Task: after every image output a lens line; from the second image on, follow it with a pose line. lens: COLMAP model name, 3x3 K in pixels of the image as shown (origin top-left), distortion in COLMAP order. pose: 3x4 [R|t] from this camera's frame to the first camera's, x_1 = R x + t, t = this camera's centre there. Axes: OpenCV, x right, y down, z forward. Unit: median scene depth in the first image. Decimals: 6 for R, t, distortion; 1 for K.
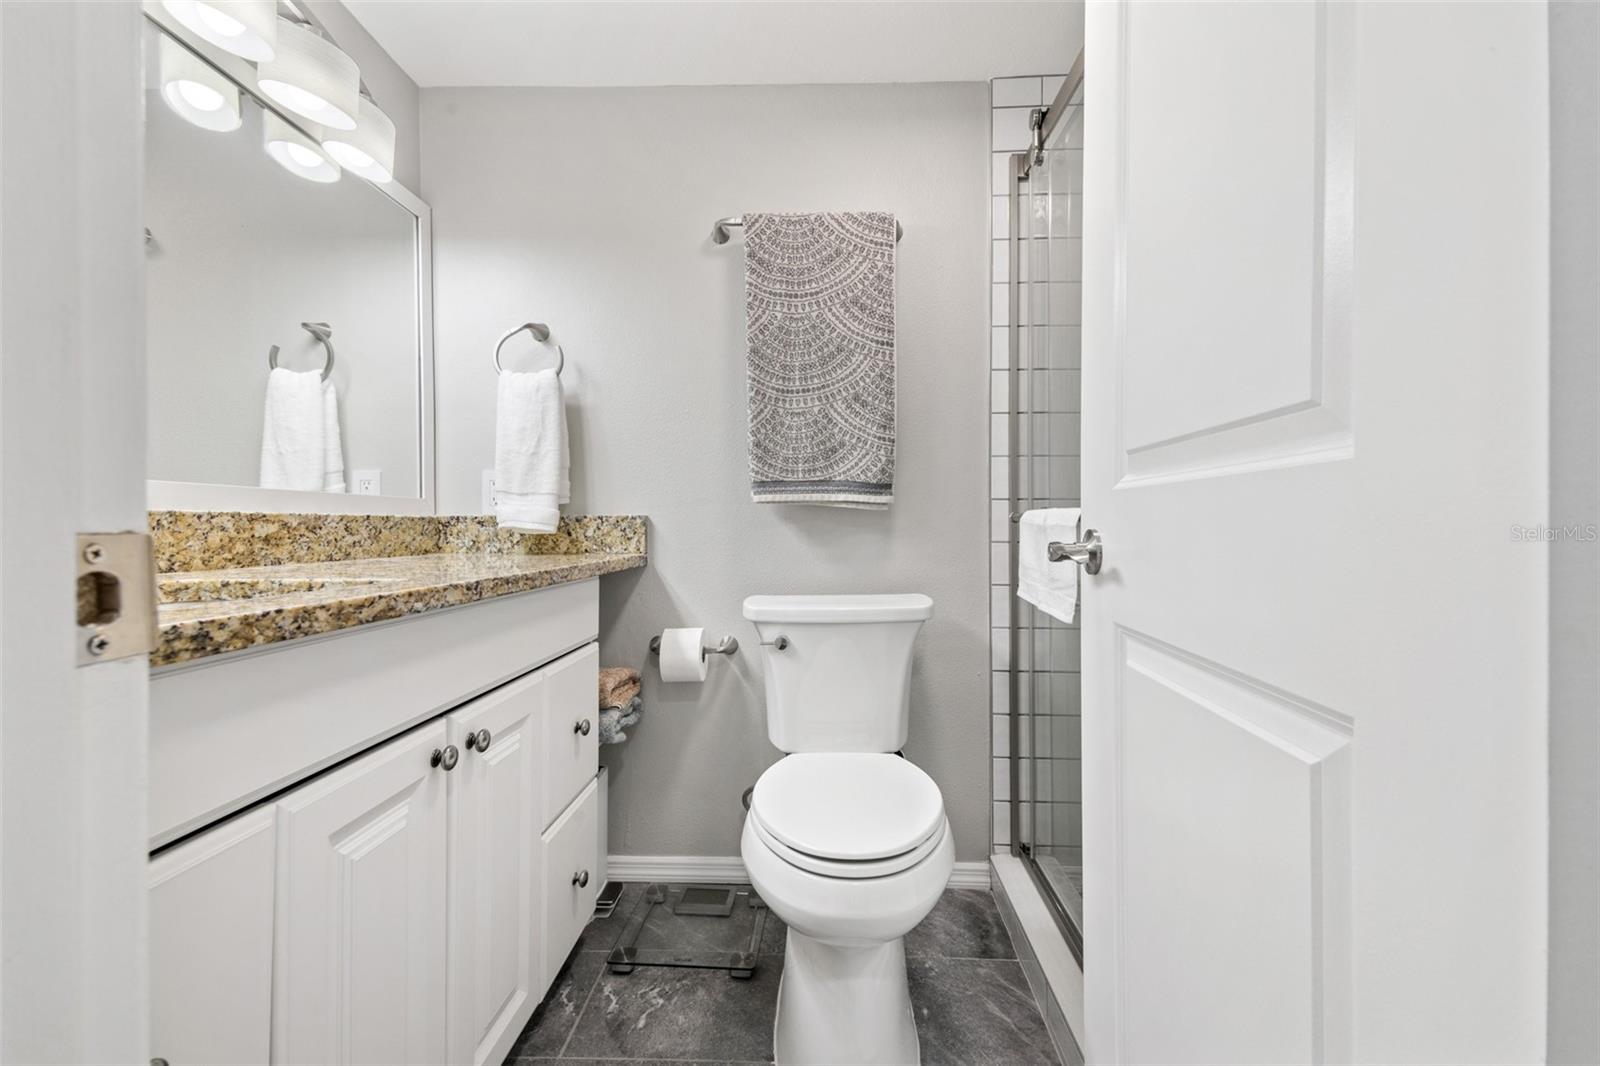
lens RADIAL K [[660.4, 0, 792.8], [0, 660.4, 509.7], [0, 0, 1]] dist [0.039968, -0.016592]
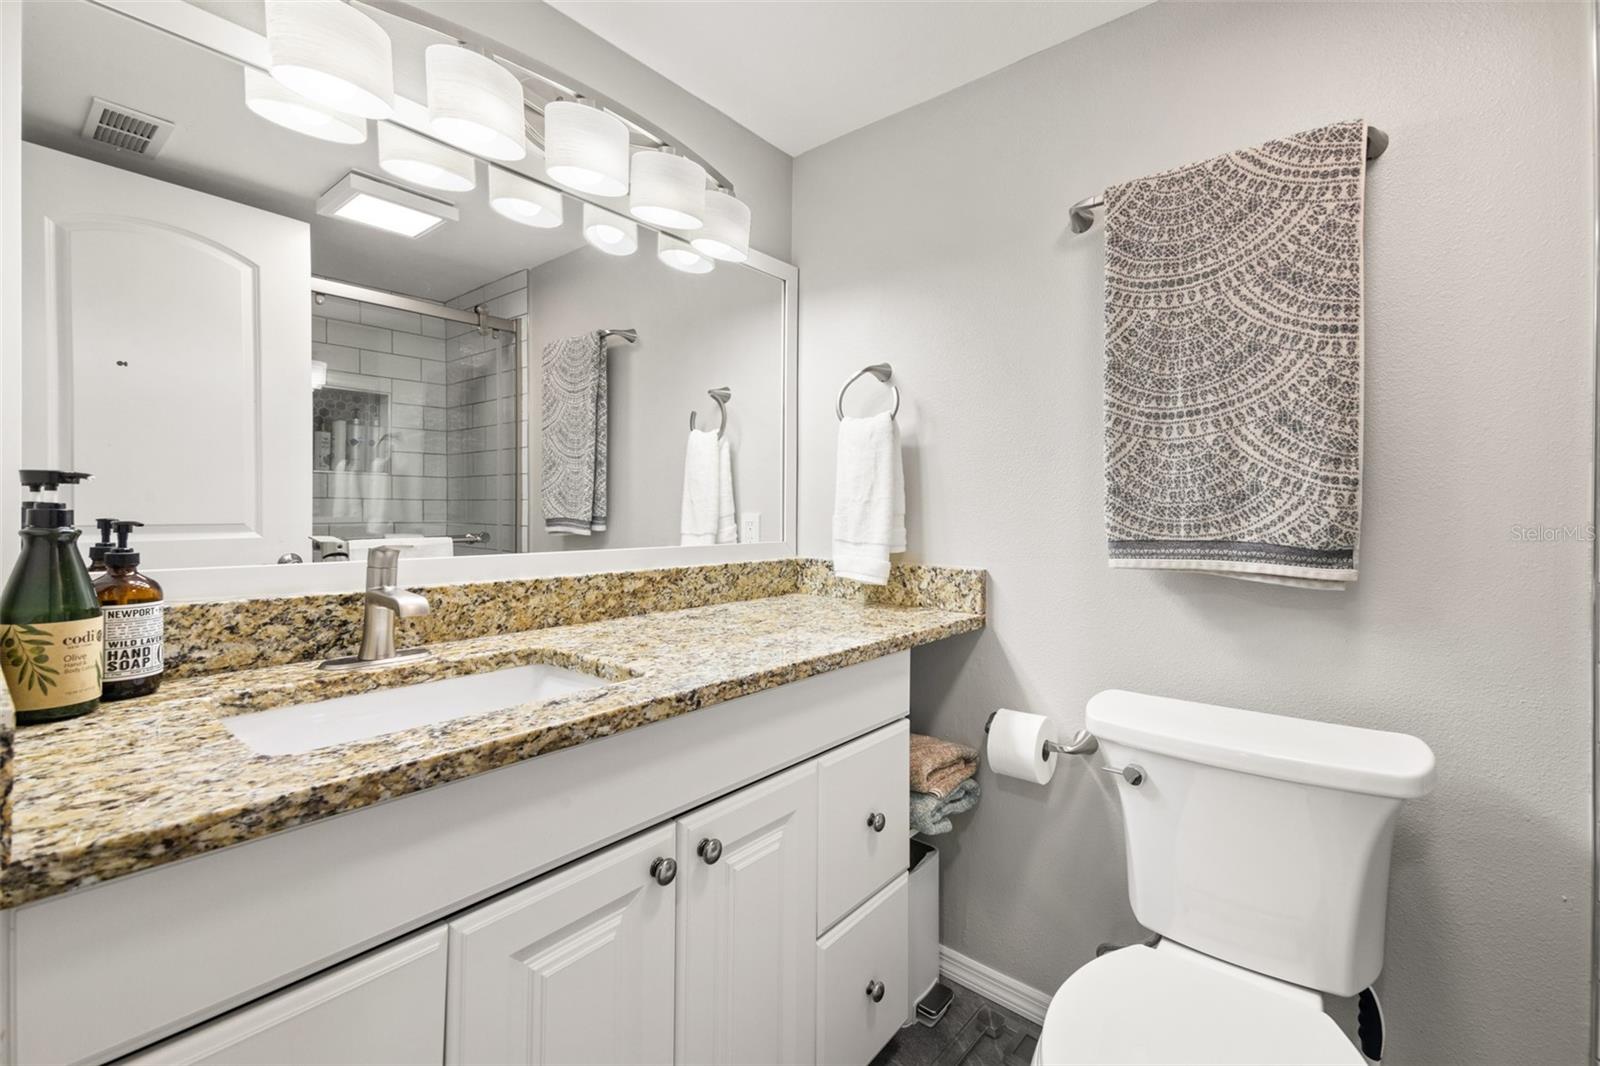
lens RADIAL K [[660.4, 0, 792.8], [0, 660.4, 509.7], [0, 0, 1]] dist [0.039968, -0.016592]
pose [[0.799193, 0.002493, -0.601069, 0.108553], [0.000373, 0.999989, 0.004644, -0.080292], [0.601074, -0.003936, 0.799184, 0.168224]]
